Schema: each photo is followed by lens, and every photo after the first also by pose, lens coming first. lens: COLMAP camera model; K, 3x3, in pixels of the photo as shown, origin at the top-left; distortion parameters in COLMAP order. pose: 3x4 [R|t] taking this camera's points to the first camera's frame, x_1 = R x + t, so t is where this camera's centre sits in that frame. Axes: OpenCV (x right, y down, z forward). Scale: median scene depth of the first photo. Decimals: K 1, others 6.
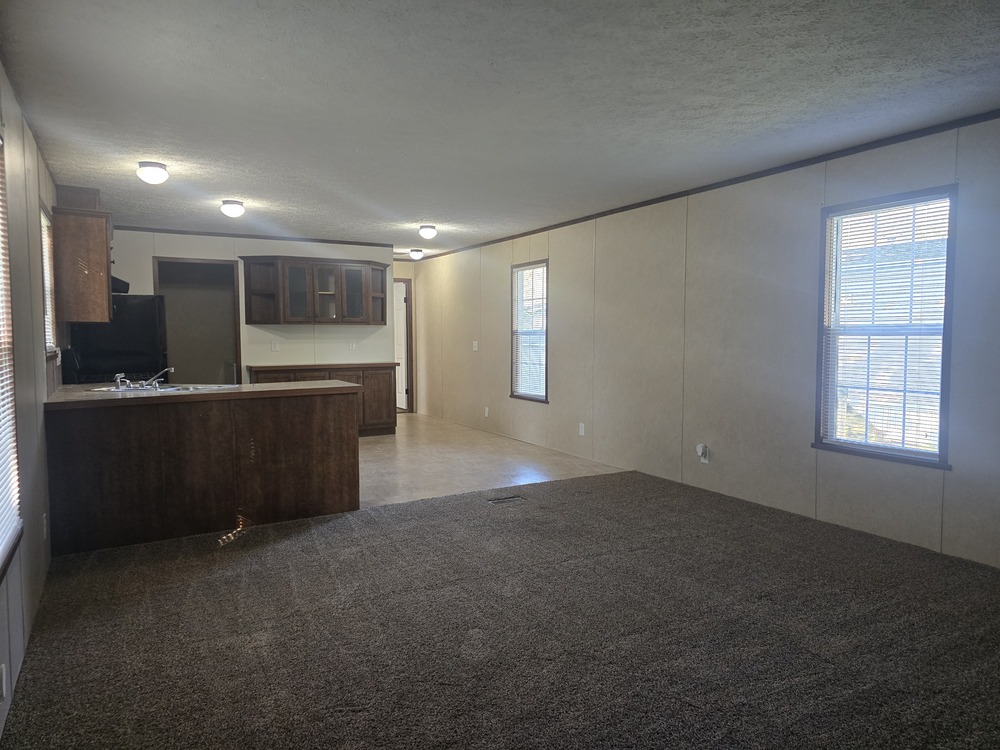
lens RADIAL K [[669.6, 0, 495.2], [0, 669.6, 369.6], [0, 0, 1]] dist [0.064313, -0.045523]
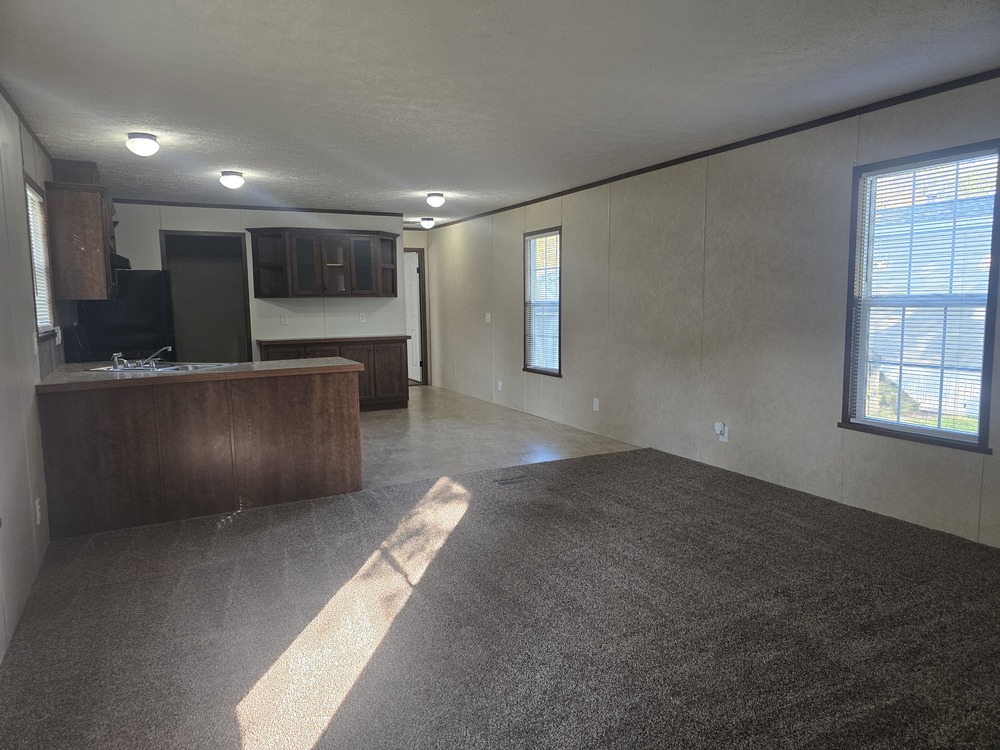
lens RADIAL K [[669.6, 0, 488.3], [0, 669.6, 369.1], [0, 0, 1]] dist [0.064313, -0.045523]
pose [[0.998912, -0.006382, -0.046197, 0.028488], [0.008619, 0.998792, 0.048385, -0.014182], [0.045833, -0.048731, 0.997760, 0.046898]]
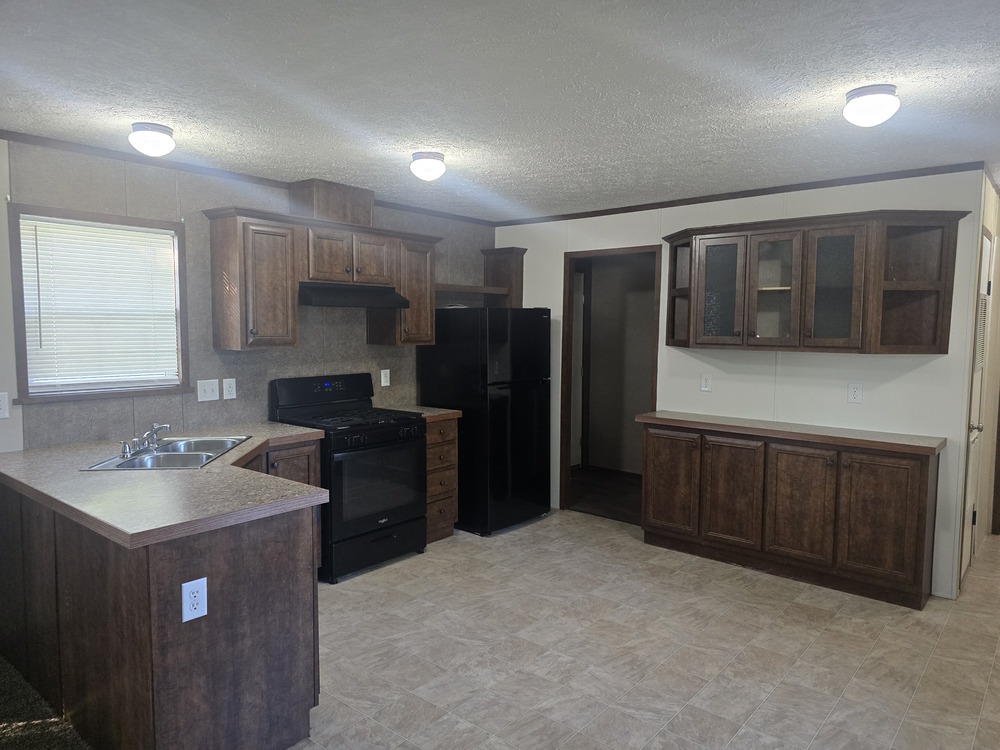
lens RADIAL K [[669.6, 0, 493.2], [0, 669.6, 373.2], [0, 0, 1]] dist [0.064313, -0.045523]
pose [[0.351354, 0.075286, -0.933211, 0.277388], [-0.060108, 0.996519, 0.057762, -0.117014], [0.934311, 0.035798, 0.354656, 1.085911]]
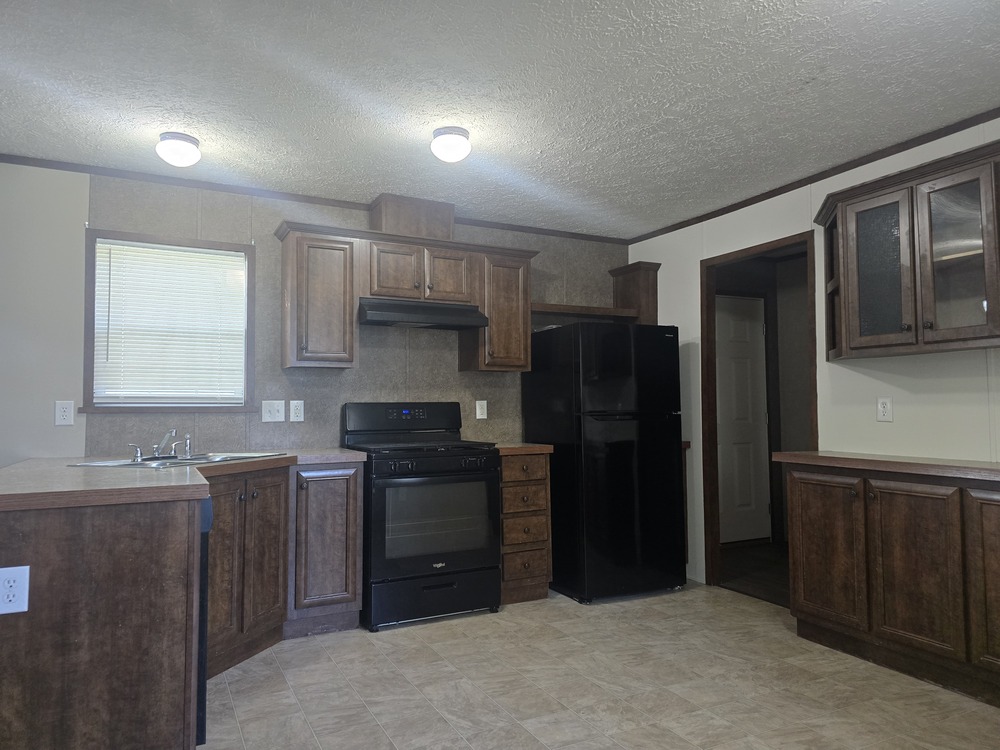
lens RADIAL K [[669.6, 0, 491.2], [0, 669.6, 369.6], [0, 0, 1]] dist [0.064313, -0.045523]
pose [[-0.038986, -0.050997, -0.997938, 0.178926], [-0.051803, 0.997457, -0.048949, -0.046262], [0.997896, 0.049788, -0.041529, 1.365745]]
